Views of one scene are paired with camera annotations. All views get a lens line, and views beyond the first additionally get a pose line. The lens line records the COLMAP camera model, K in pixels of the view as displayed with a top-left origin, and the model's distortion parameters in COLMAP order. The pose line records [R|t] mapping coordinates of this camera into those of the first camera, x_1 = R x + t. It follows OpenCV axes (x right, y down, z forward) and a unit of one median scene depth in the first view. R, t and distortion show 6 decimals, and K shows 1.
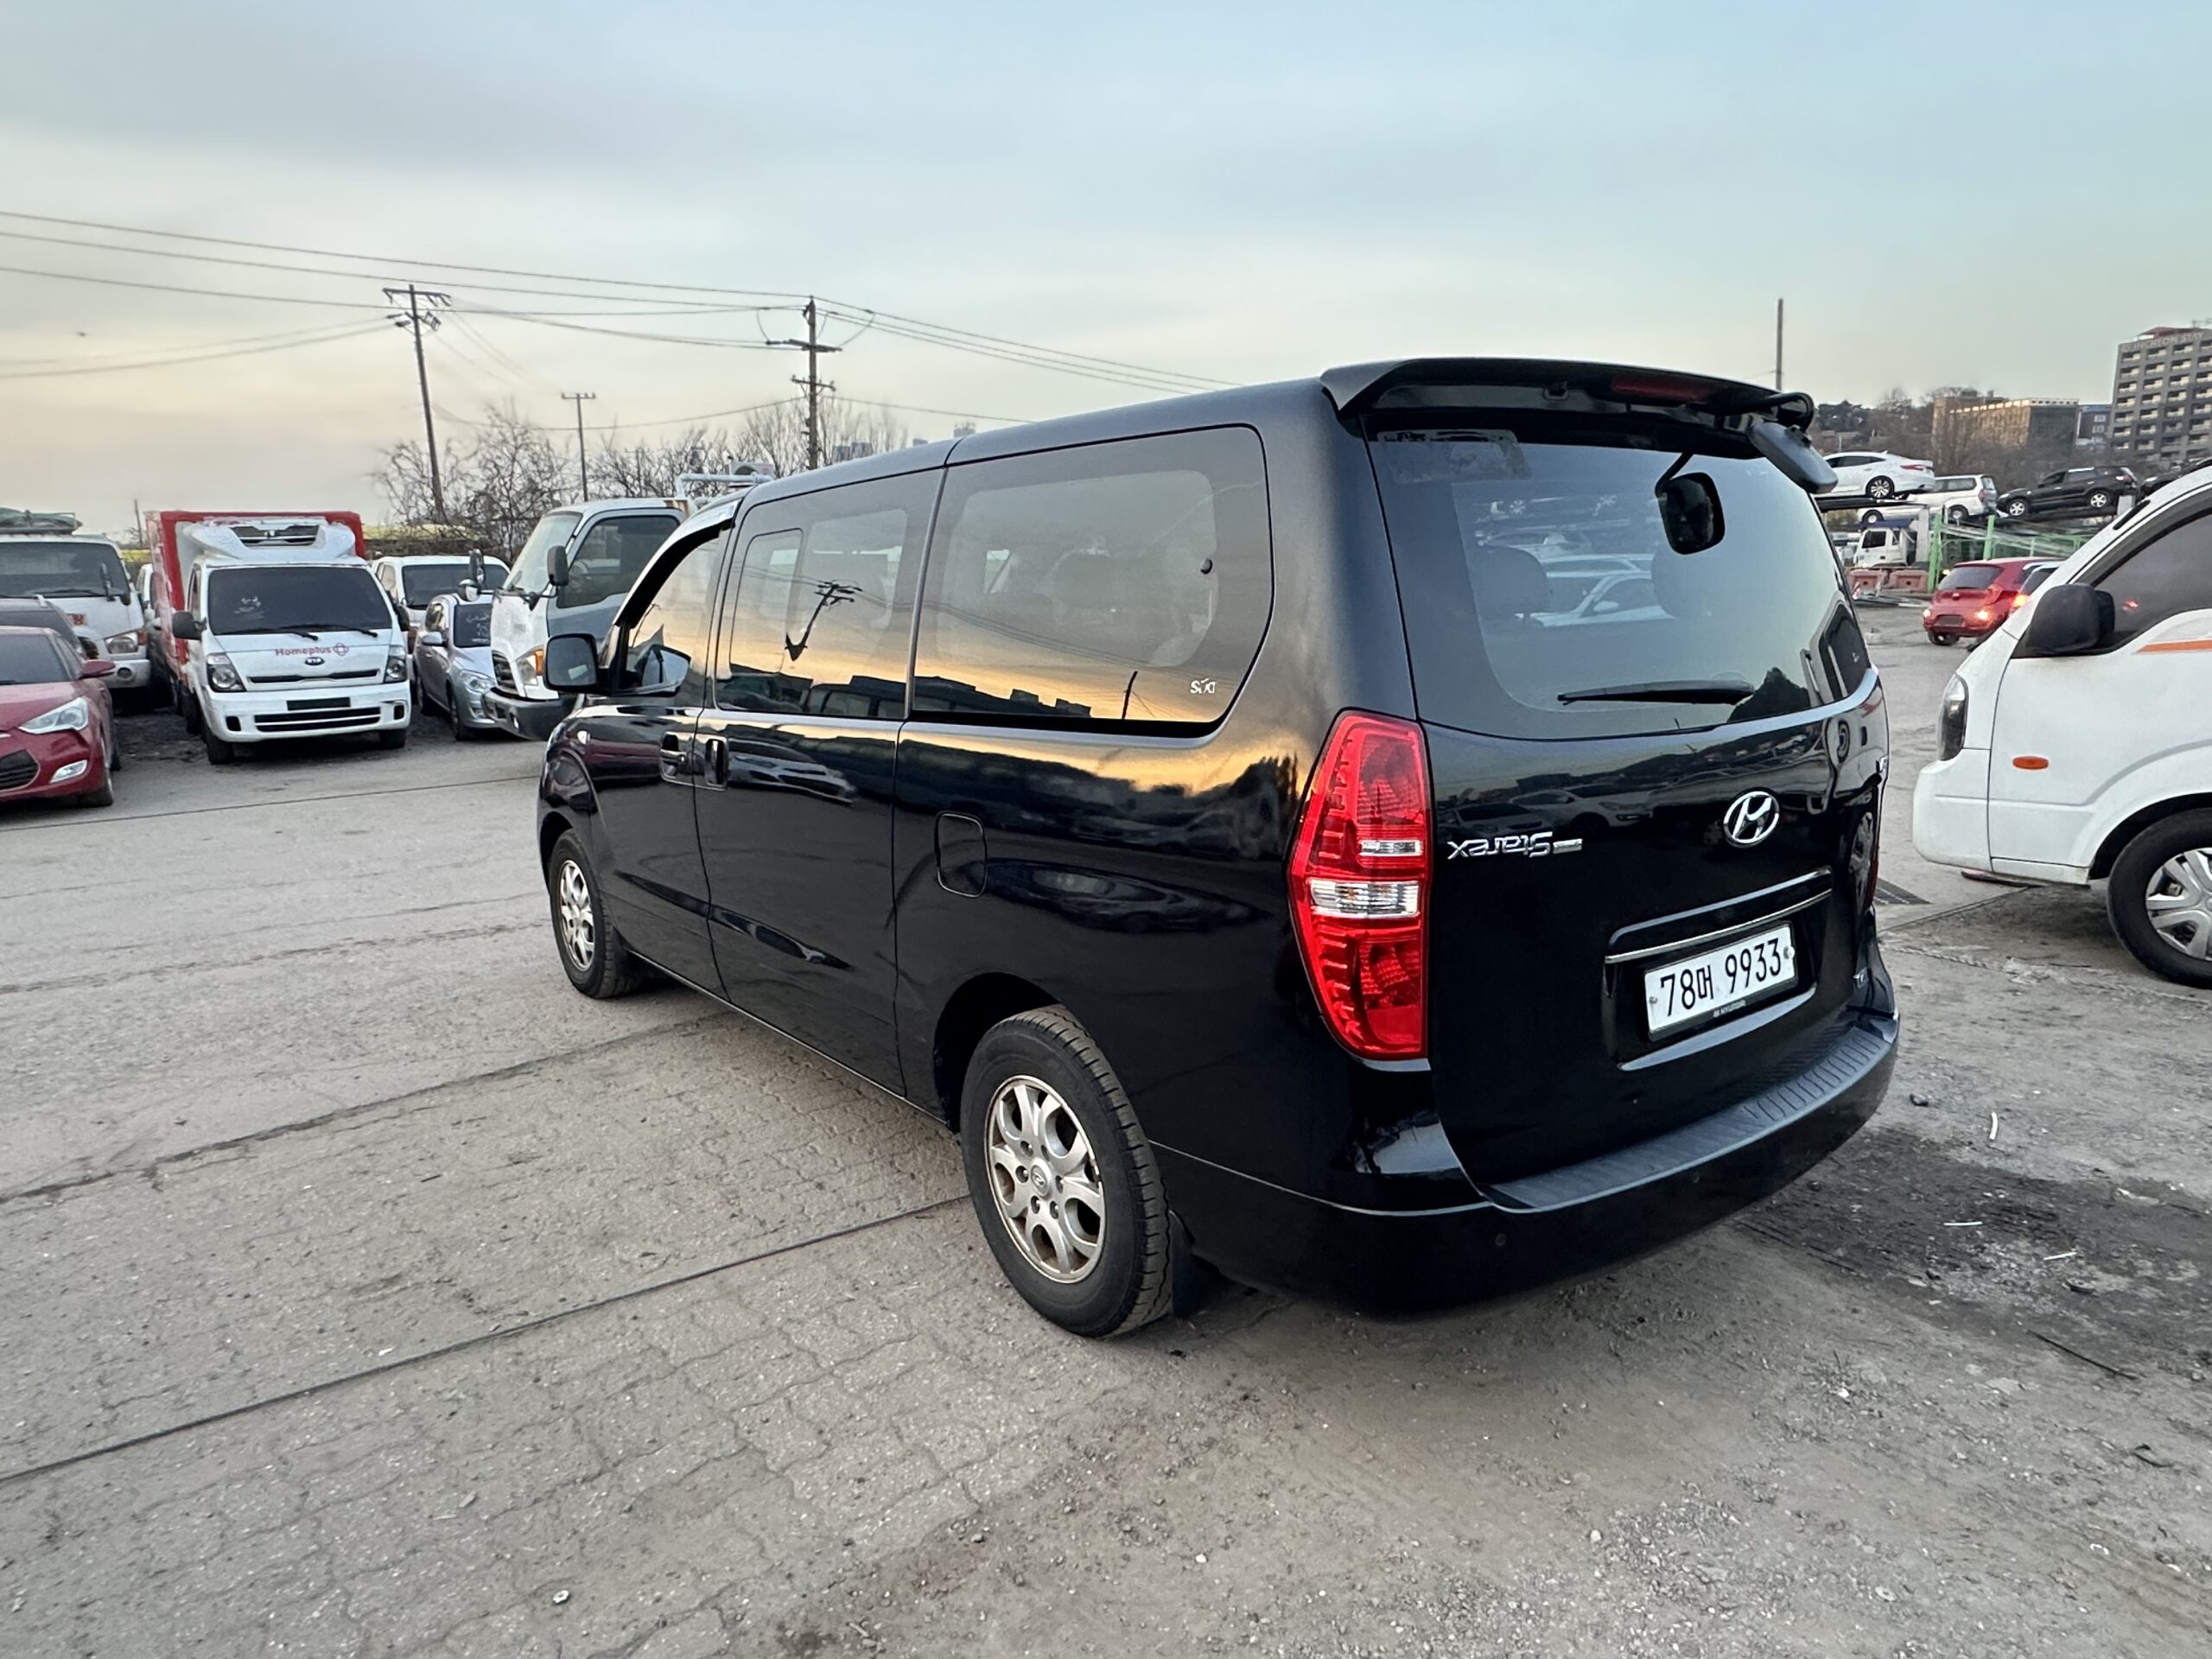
lens RADIAL K [[1368.7, 0, 1099.9], [0, 1368.7, 831.1], [0, 0, 1]] dist [-0.003851, 0.000794]
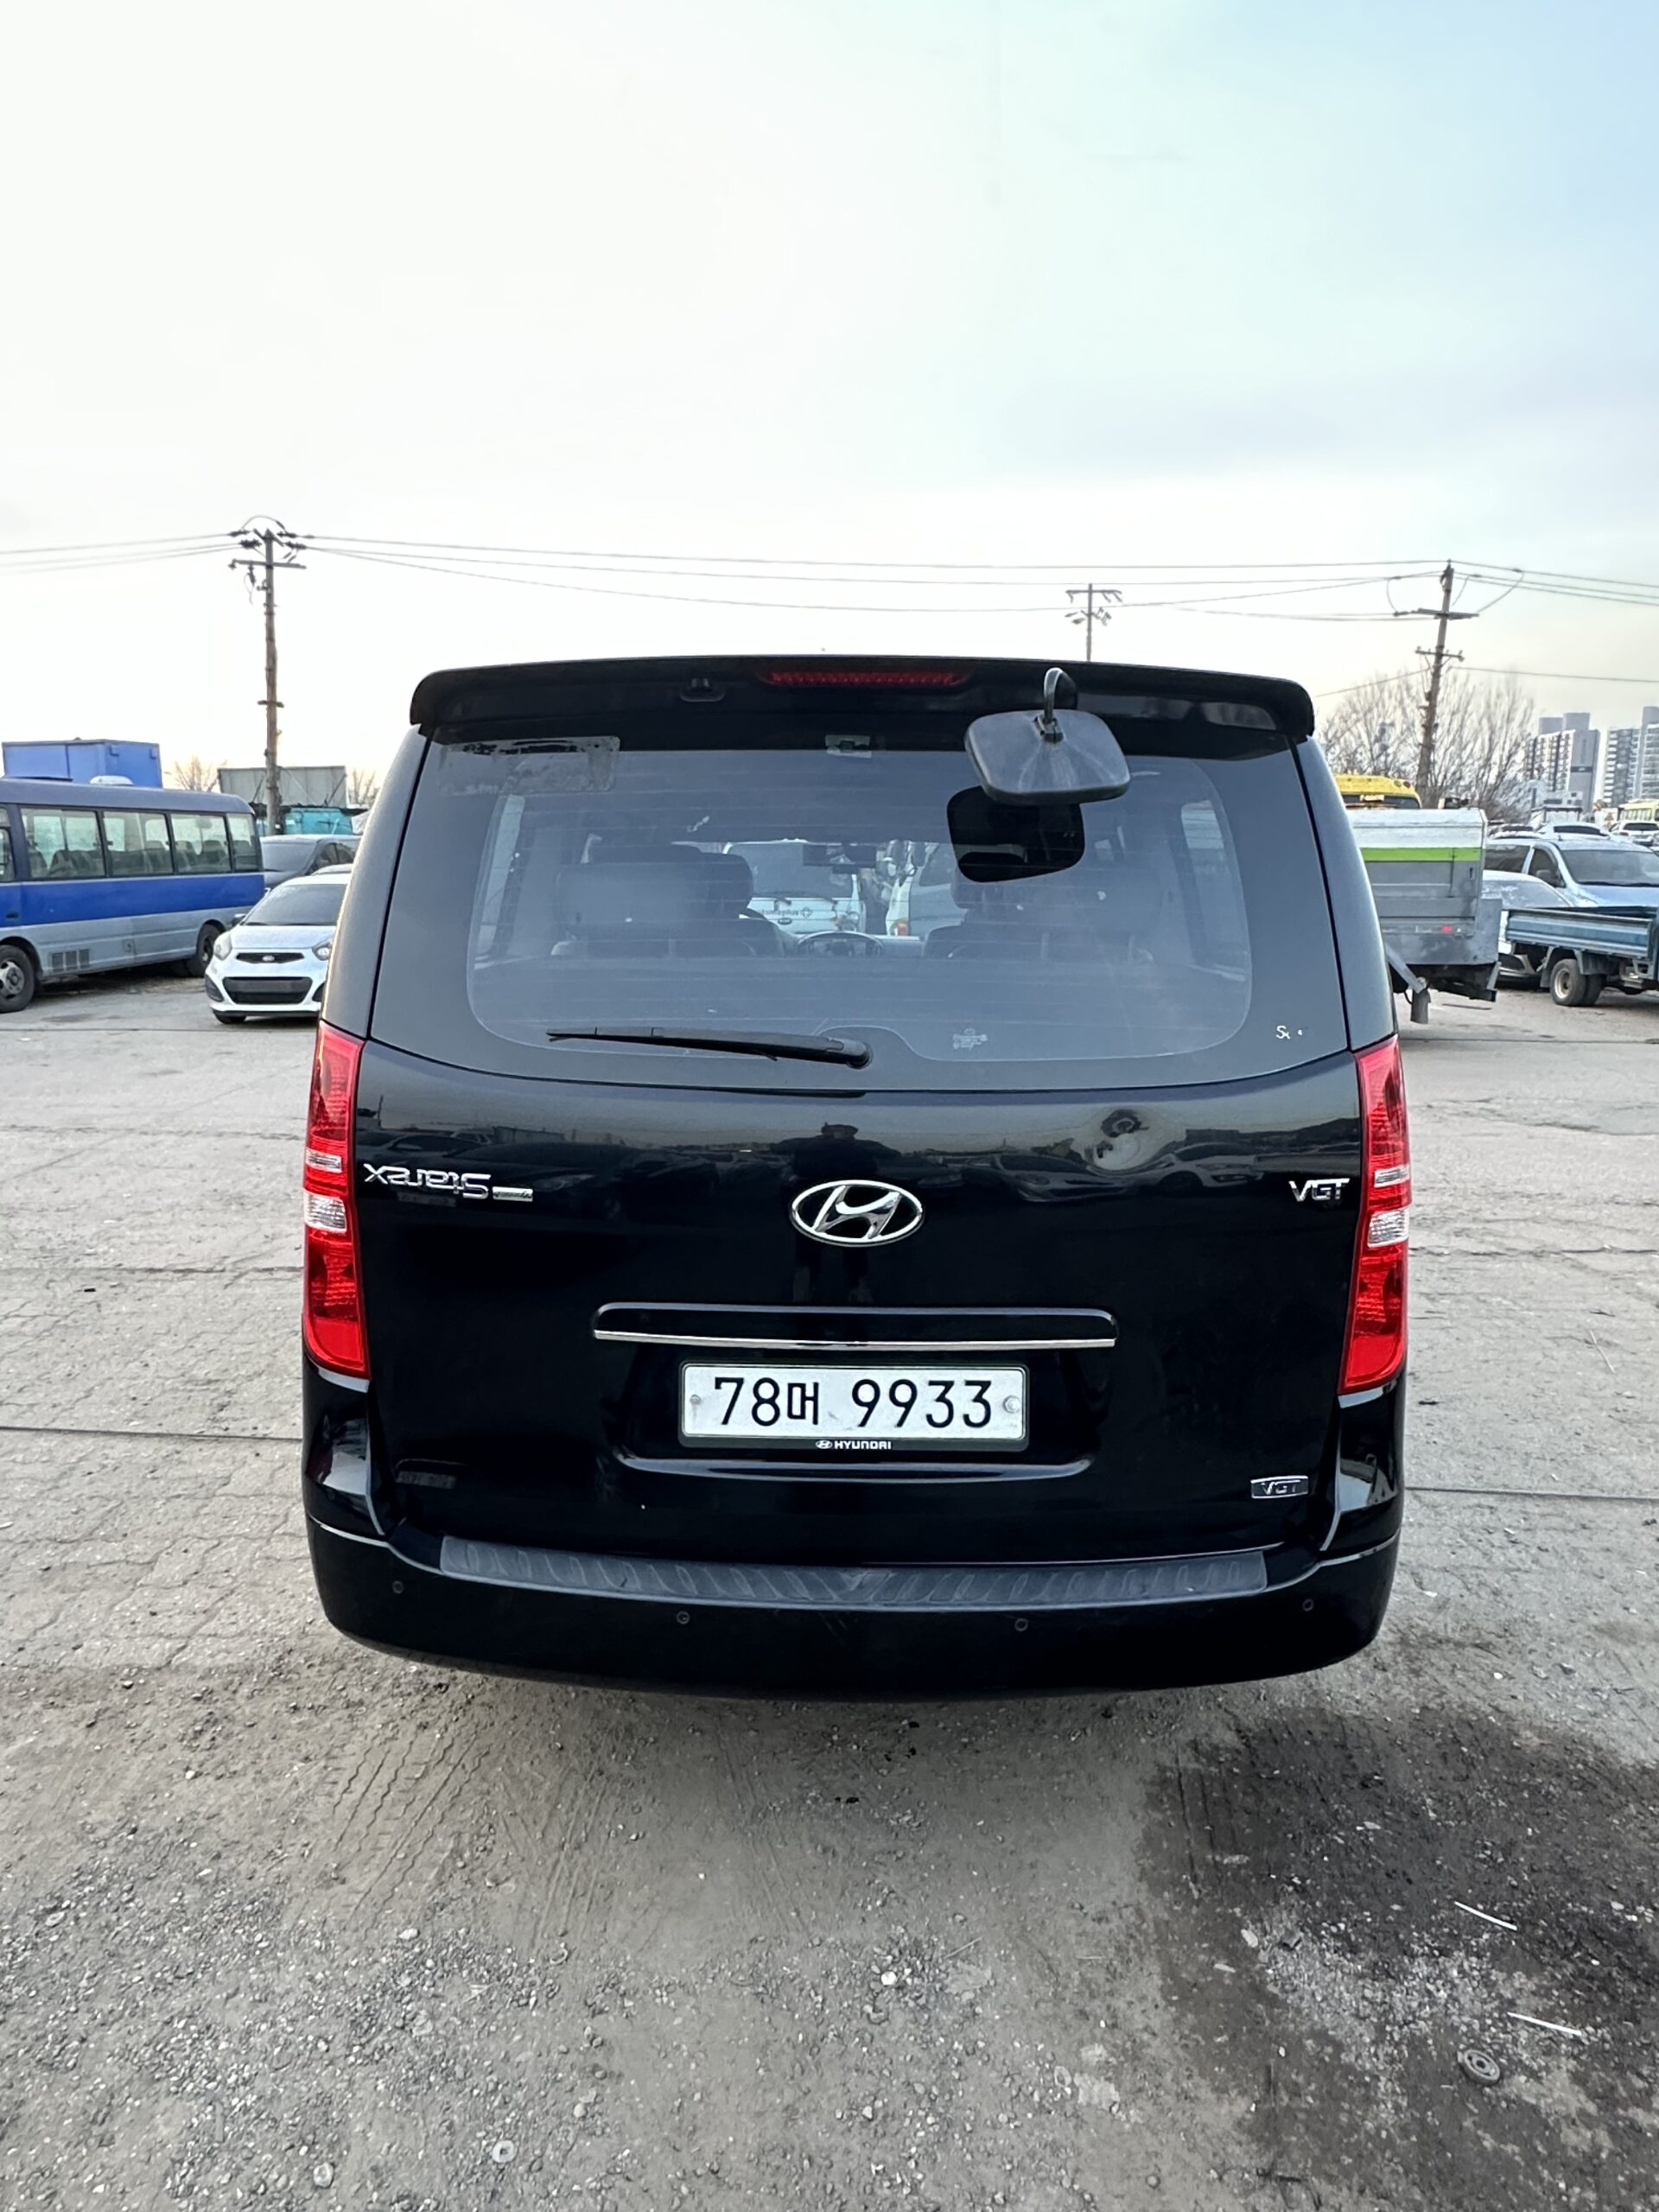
lens RADIAL K [[1368.7, 0, 825.7], [0, 1368.7, 1094.9], [0, 0, 1]] dist [-0.003851, 0.000794]
pose [[0.789831, 0.131393, -0.599085, 0.880535], [-0.137248, 0.989877, 0.036156, -0.097897], [0.597771, 0.053666, 0.799868, 0.329529]]
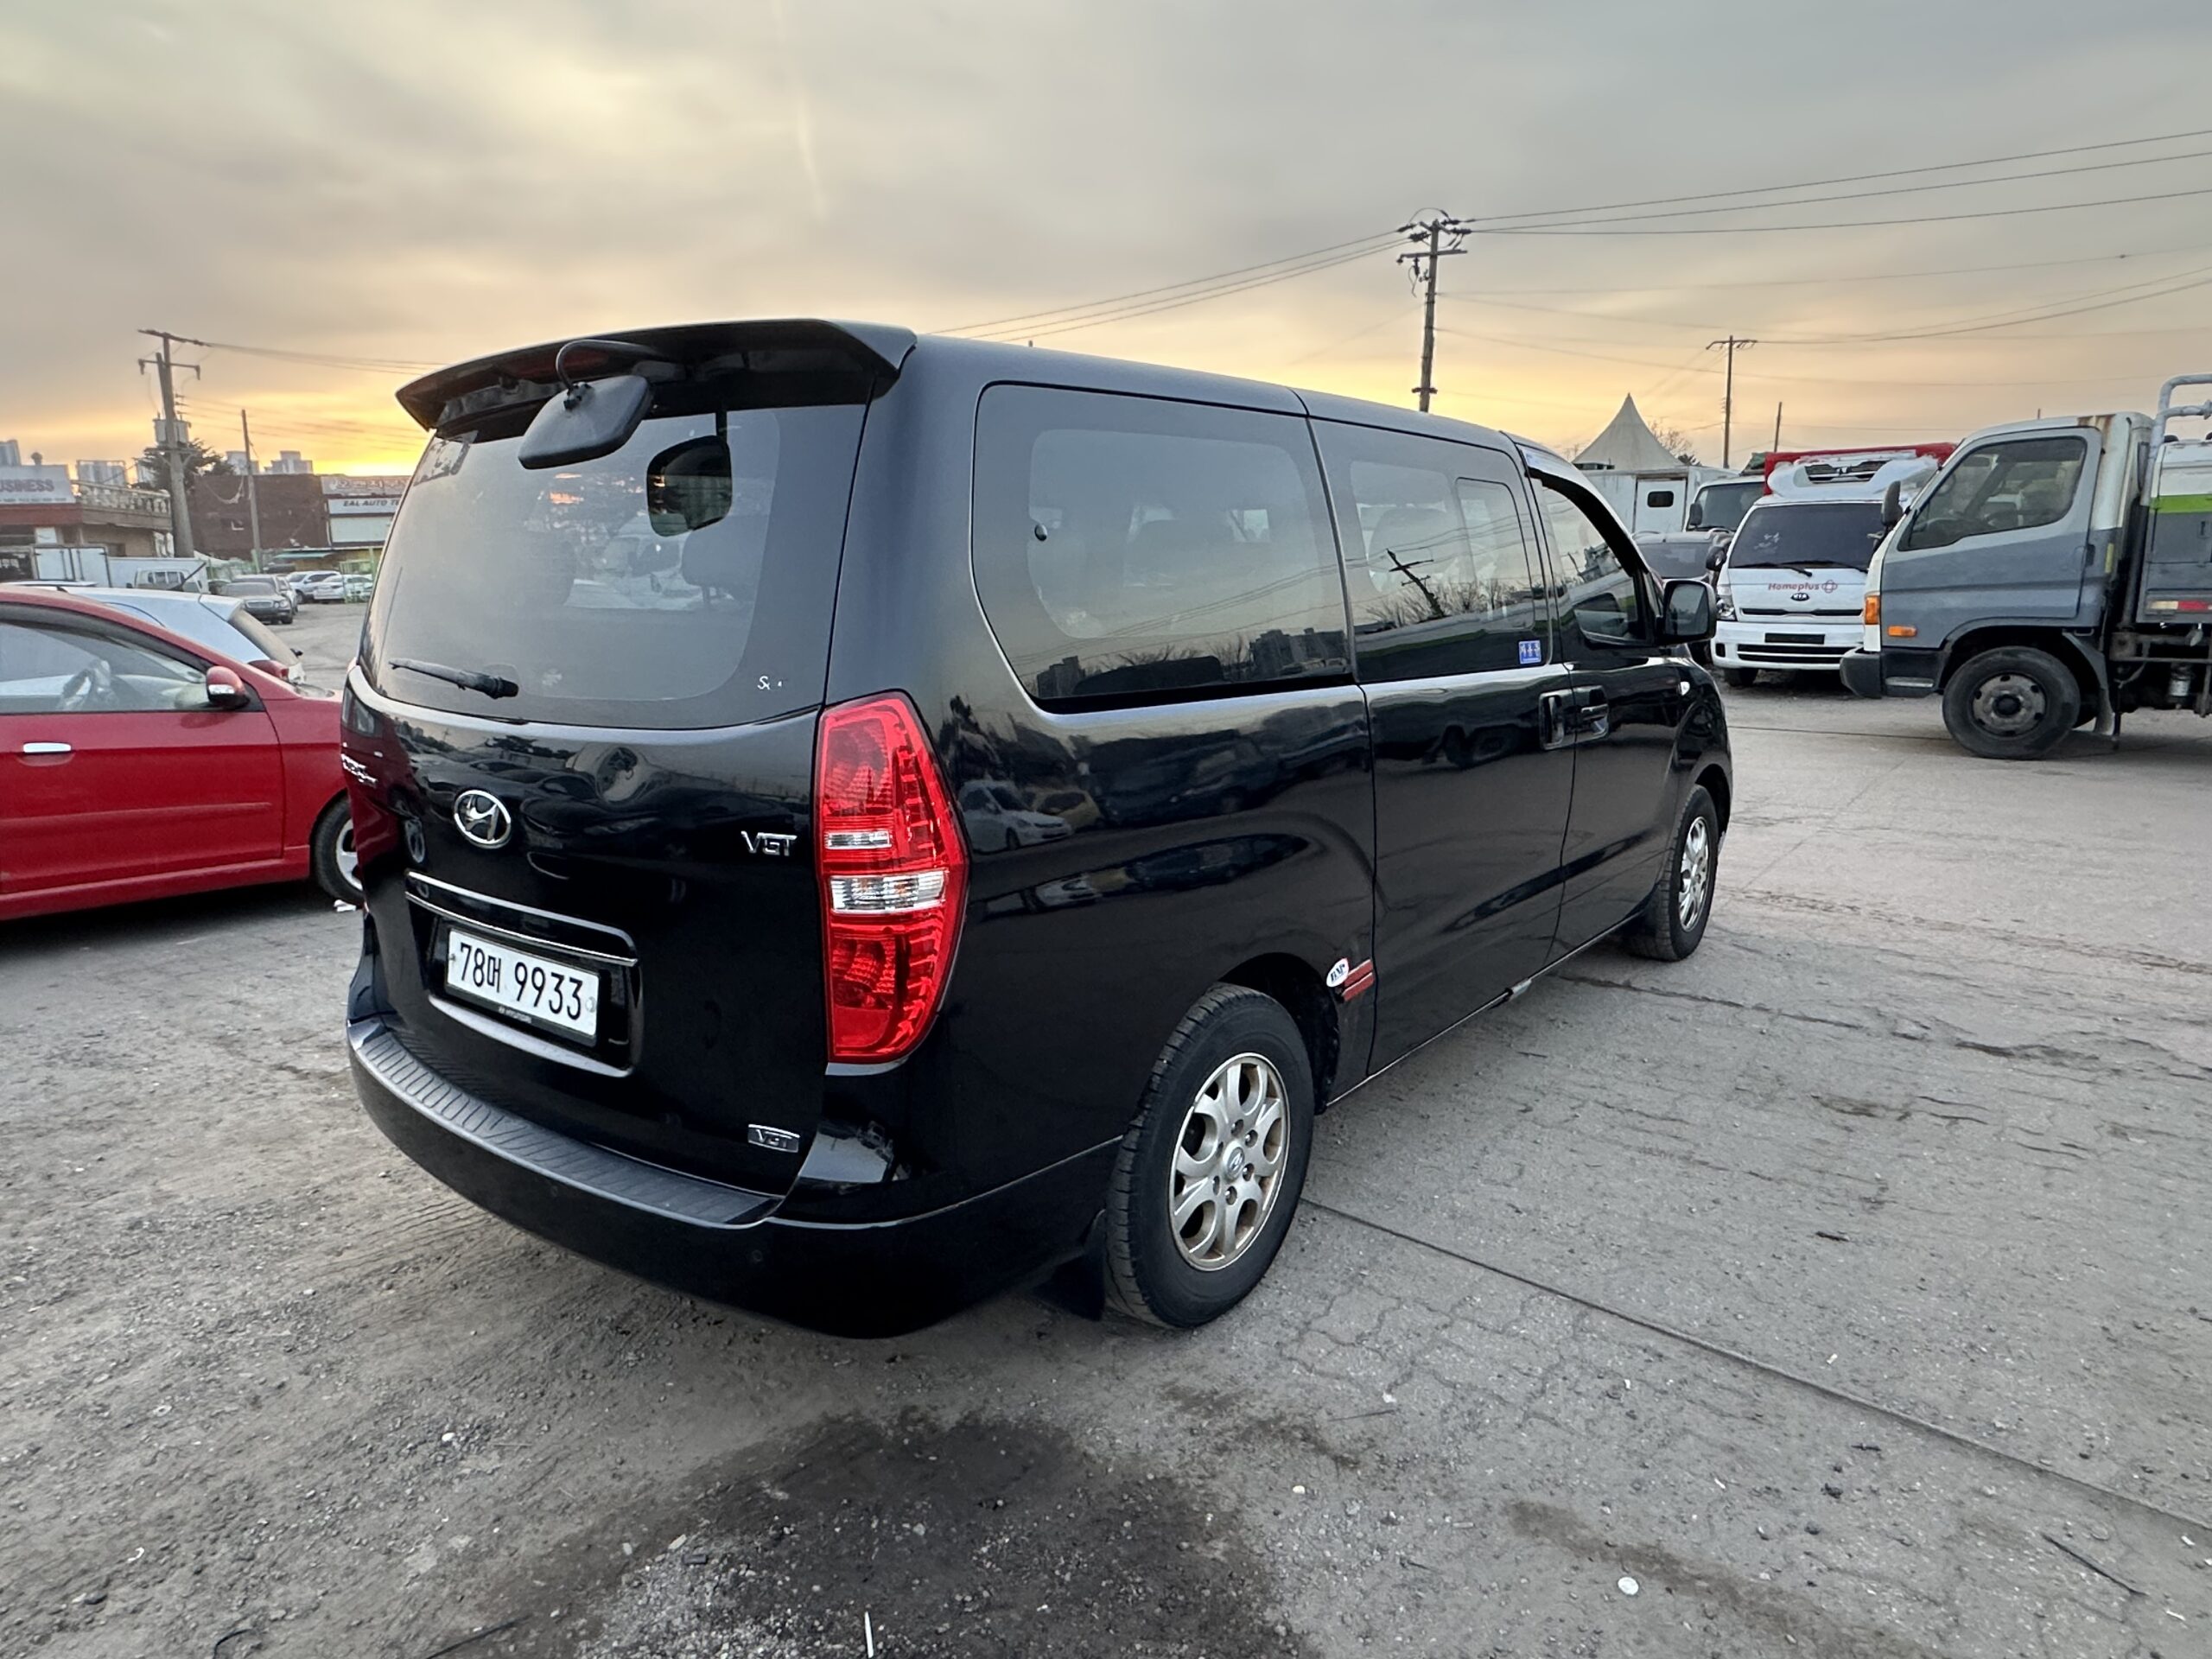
lens RADIAL K [[1368.7, 0, 1099.9], [0, 1368.7, 831.1], [0, 0, 1]] dist [-0.003851, 0.000794]
pose [[0.253937, 0.214356, -0.943169, 1.413264], [-0.164349, 0.970515, 0.176322, -0.228118], [0.953156, 0.110234, 0.281679, 1.082171]]
